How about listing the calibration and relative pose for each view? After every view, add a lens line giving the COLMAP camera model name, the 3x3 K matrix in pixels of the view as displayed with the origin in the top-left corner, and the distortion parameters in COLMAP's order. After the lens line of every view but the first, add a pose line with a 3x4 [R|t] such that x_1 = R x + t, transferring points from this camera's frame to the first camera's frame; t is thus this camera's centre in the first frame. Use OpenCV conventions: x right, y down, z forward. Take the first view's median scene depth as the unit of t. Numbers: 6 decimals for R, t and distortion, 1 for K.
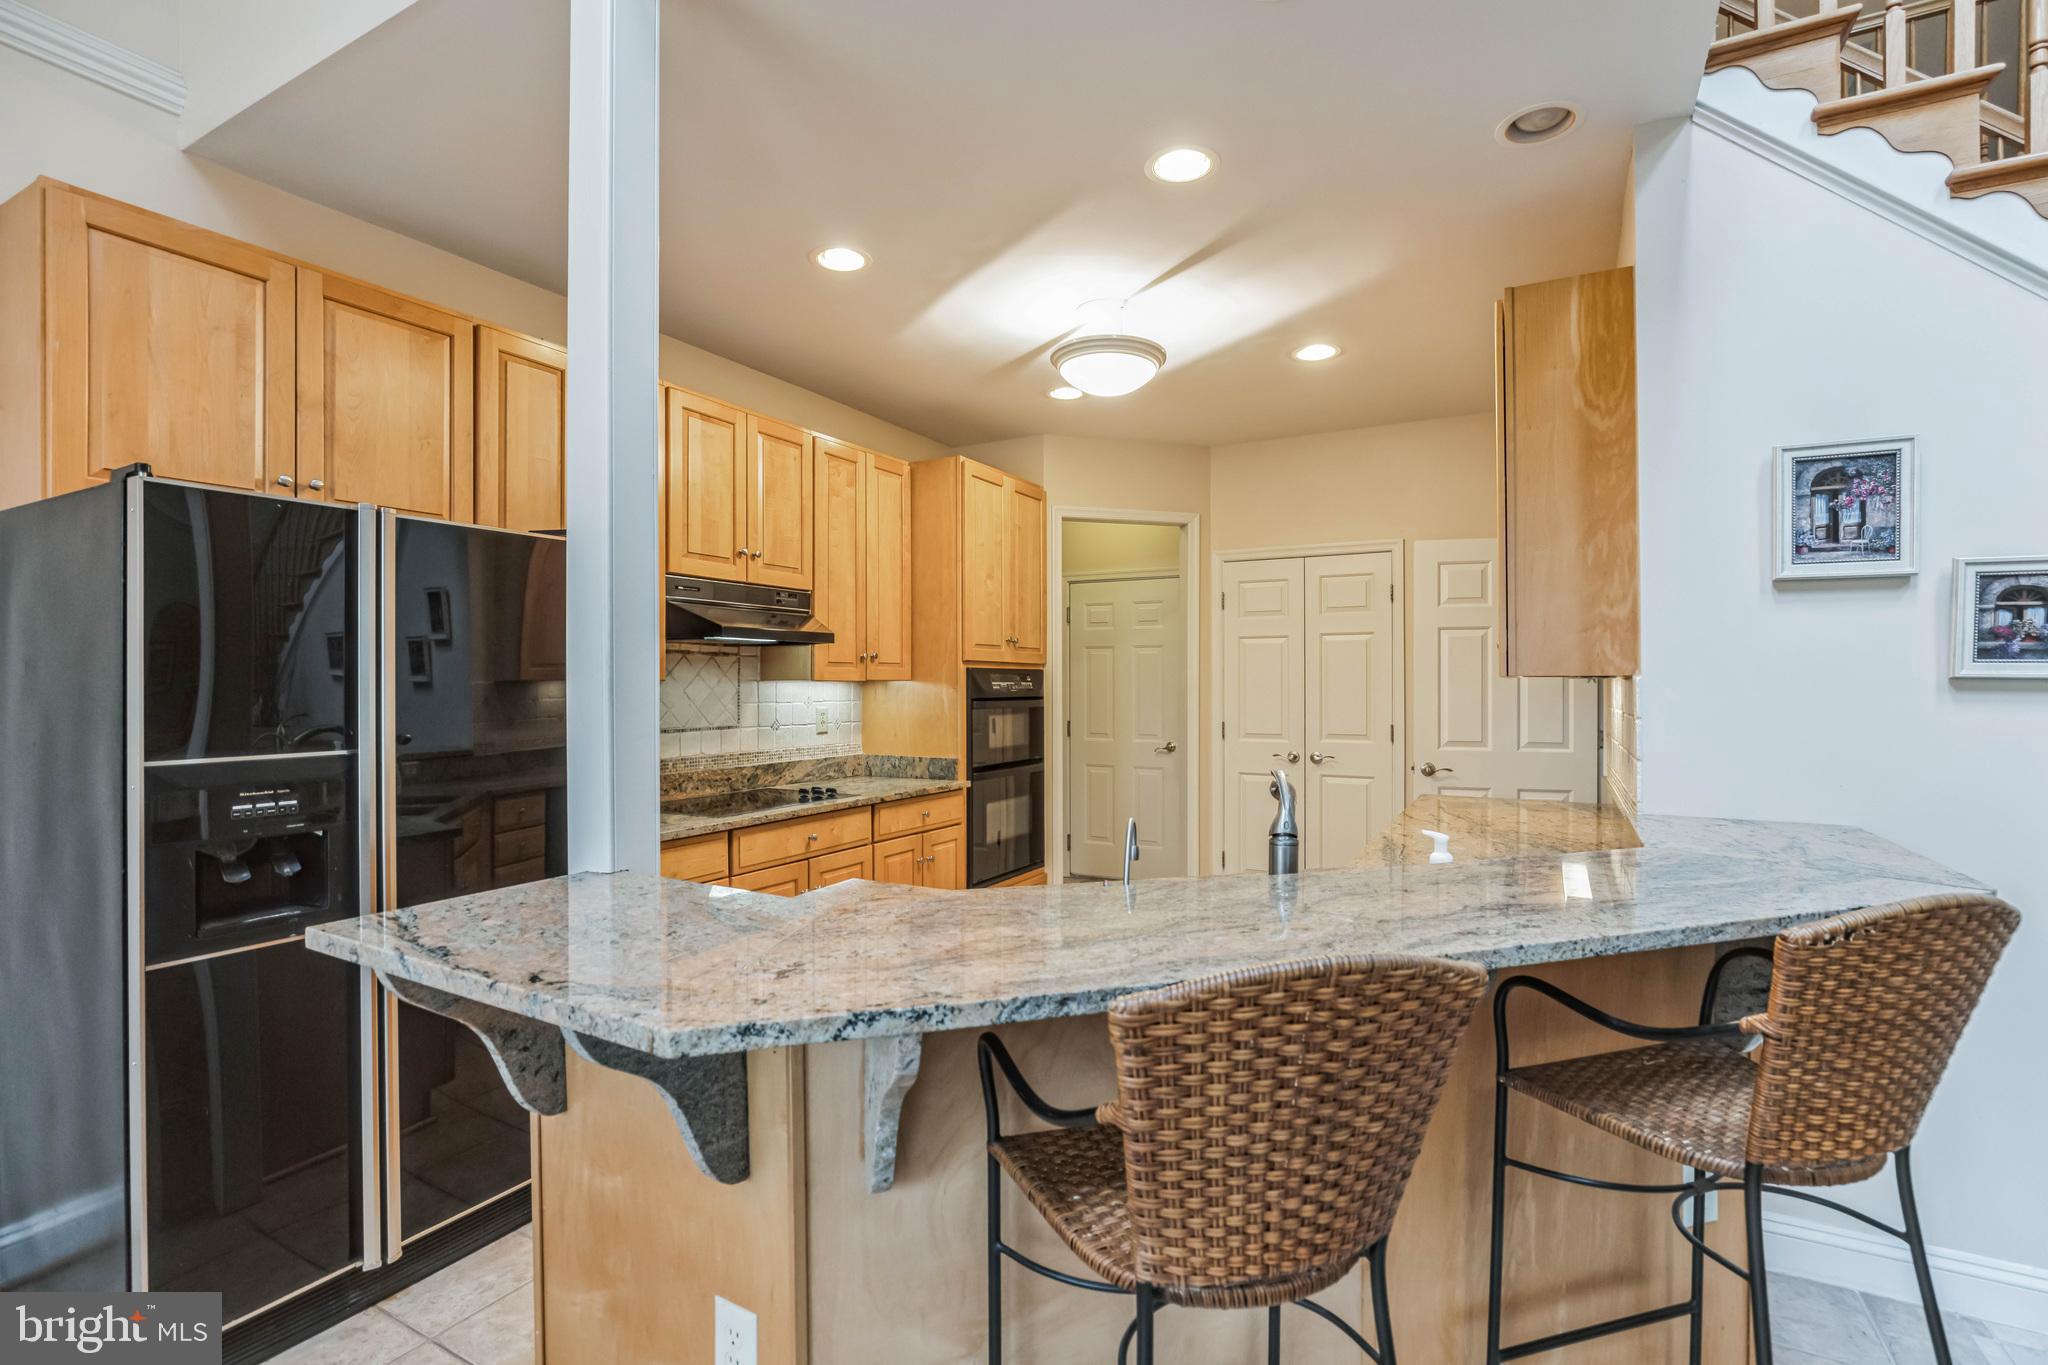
lens RADIAL K [[944.3, 0, 1029.3], [0, 944.3, 692.5], [0, 0, 1]] dist [-0.036773, 0.005122]
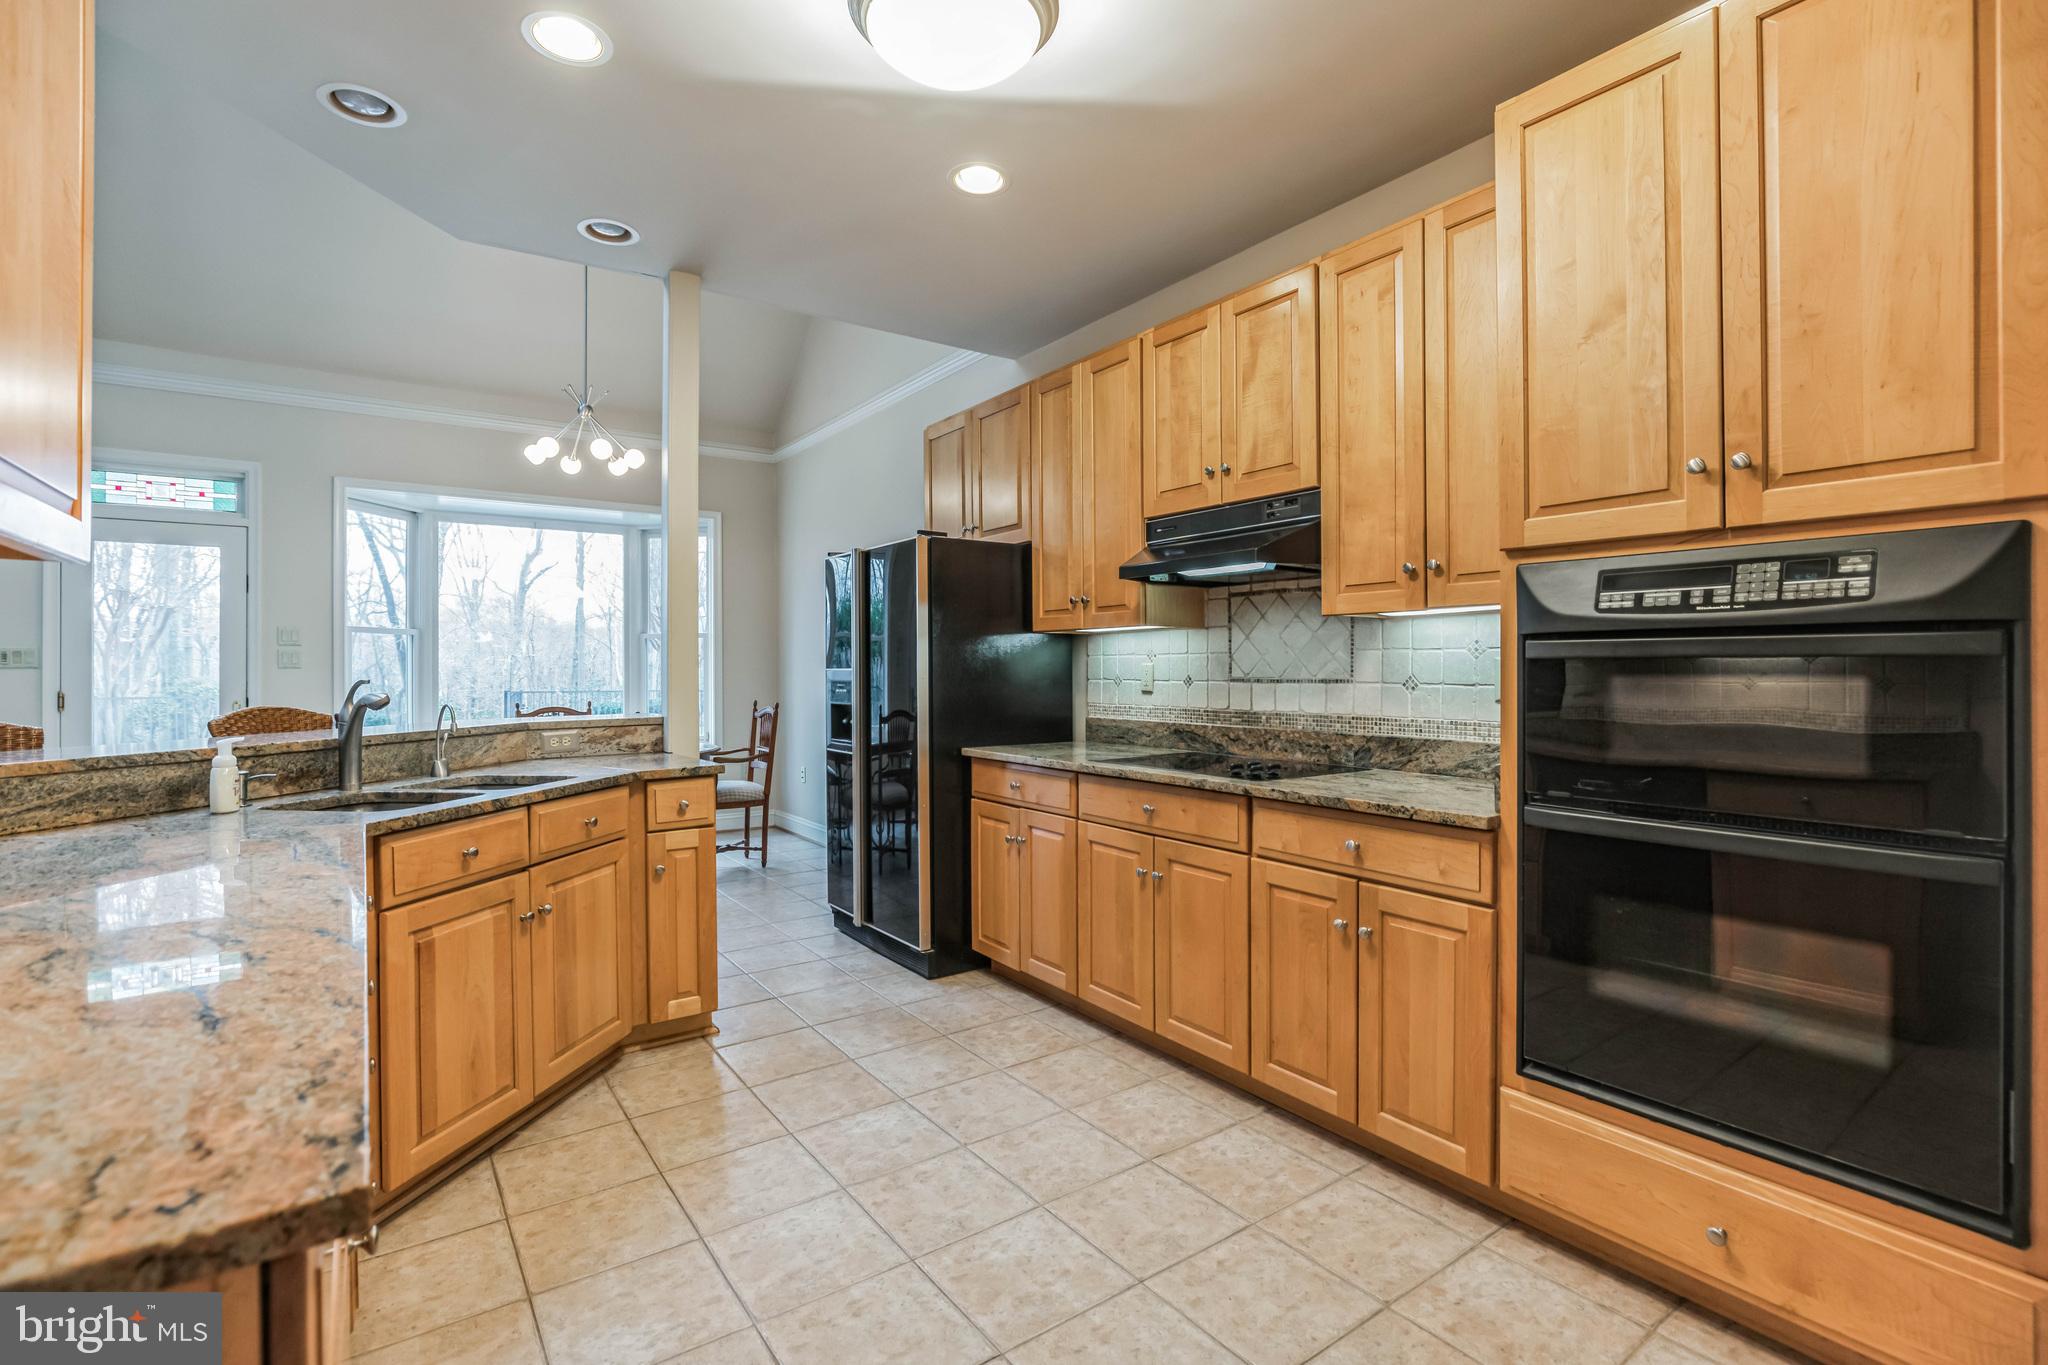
lens RADIAL K [[944.3, 0, 1038.4], [0, 944.3, 665.1], [0, 0, 1]] dist [-0.036773, 0.005122]
pose [[-0.437451, 0.000332, -0.899242, 0.782798], [-0.005066, 0.999983, 0.002834, 0.037444], [0.899228, 0.005795, -0.437442, 1.809297]]
